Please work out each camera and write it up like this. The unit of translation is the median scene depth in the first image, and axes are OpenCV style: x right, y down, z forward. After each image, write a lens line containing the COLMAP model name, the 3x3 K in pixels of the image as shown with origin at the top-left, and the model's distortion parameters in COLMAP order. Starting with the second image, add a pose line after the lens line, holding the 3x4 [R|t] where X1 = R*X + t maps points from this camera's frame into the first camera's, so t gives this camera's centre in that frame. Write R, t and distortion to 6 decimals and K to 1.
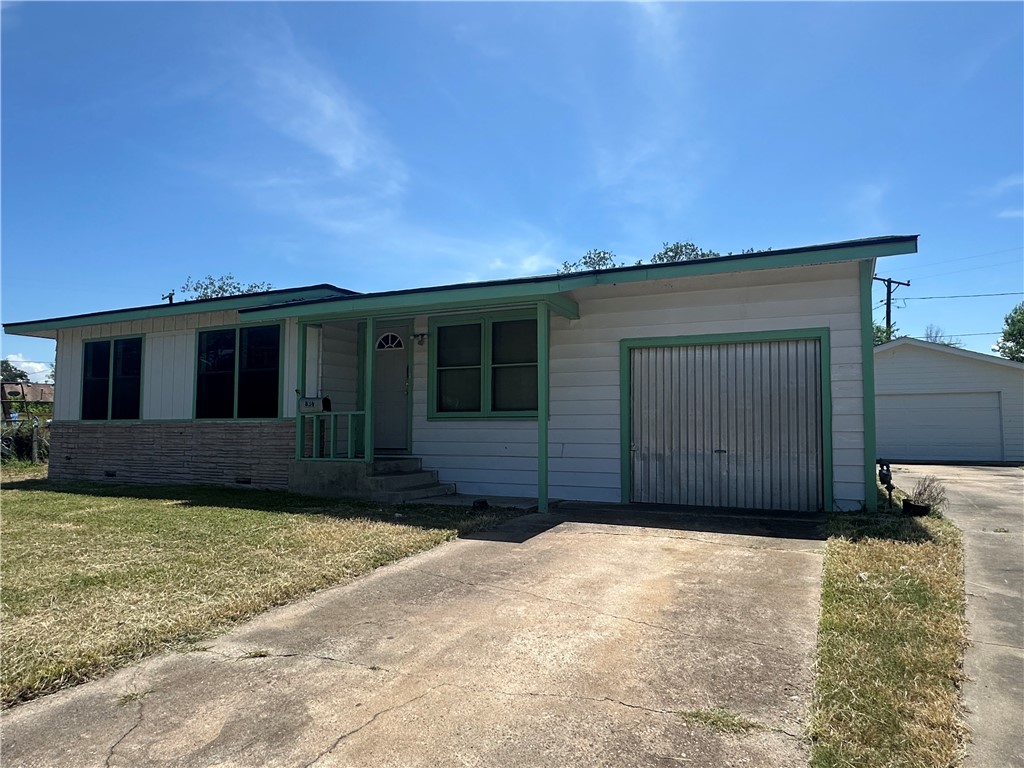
lens RADIAL K [[620.5, 0, 504.9], [0, 620.5, 390.8], [0, 0, 1]] dist [0.032831, 0.000012]
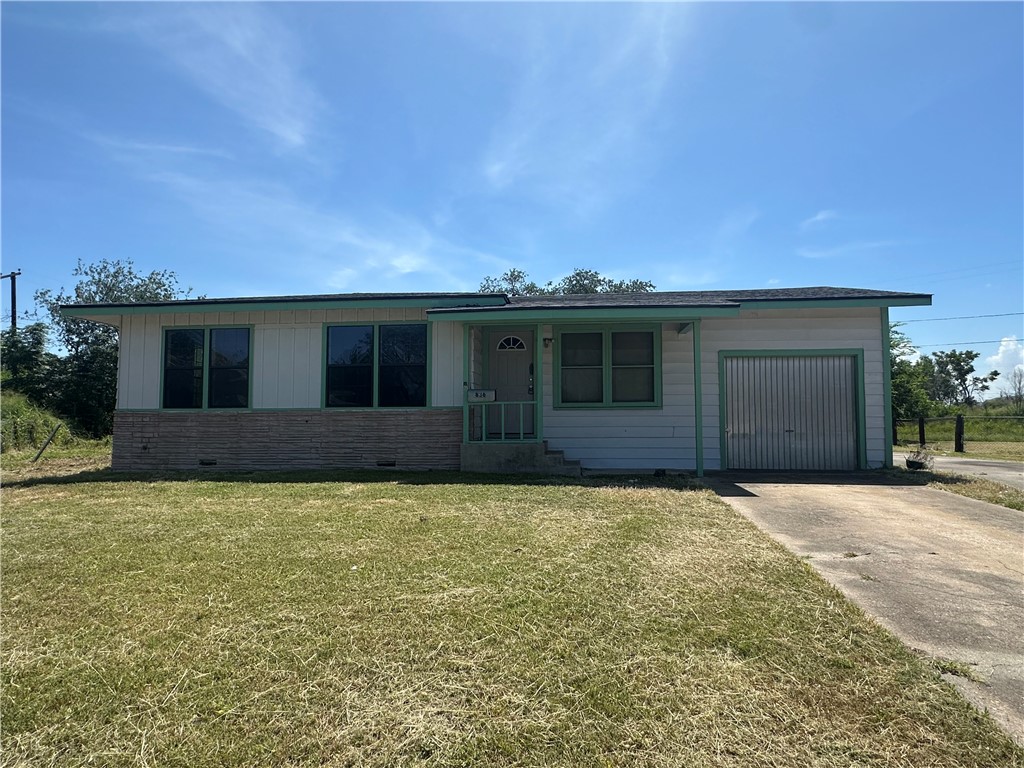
lens RADIAL K [[554.4, 0, 508.1], [0, 554.4, 387.2], [0, 0, 1]] dist [0.019934, 0.002197]
pose [[0.941857, 0.018296, 0.335516, -0.594060], [-0.016795, 0.999832, -0.007373, 0.013573], [-0.335594, 0.001309, 0.942006, 0.004012]]
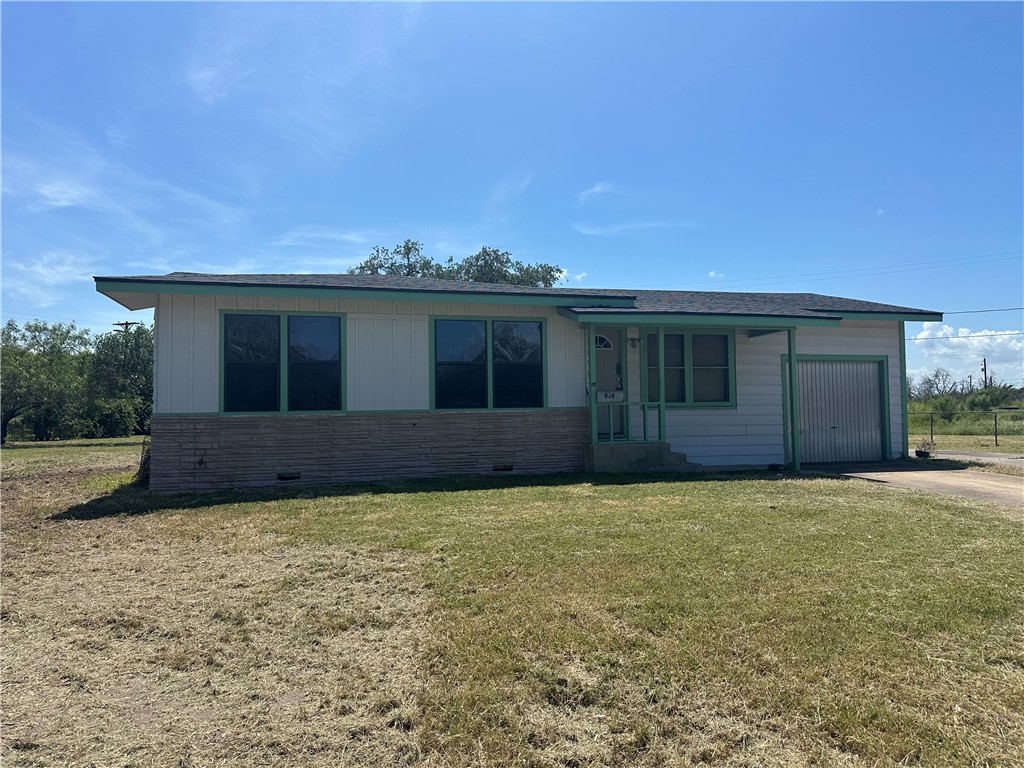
lens RADIAL K [[691.3, 0, 513.1], [0, 691.3, 374.5], [0, 0, 1]] dist [0.103885, -0.004953]
pose [[0.757823, 0.028620, 0.651832, -1.259477], [-0.021424, 0.999590, -0.018982, 0.010508], [-0.652108, 0.000421, 0.758126, 0.127273]]
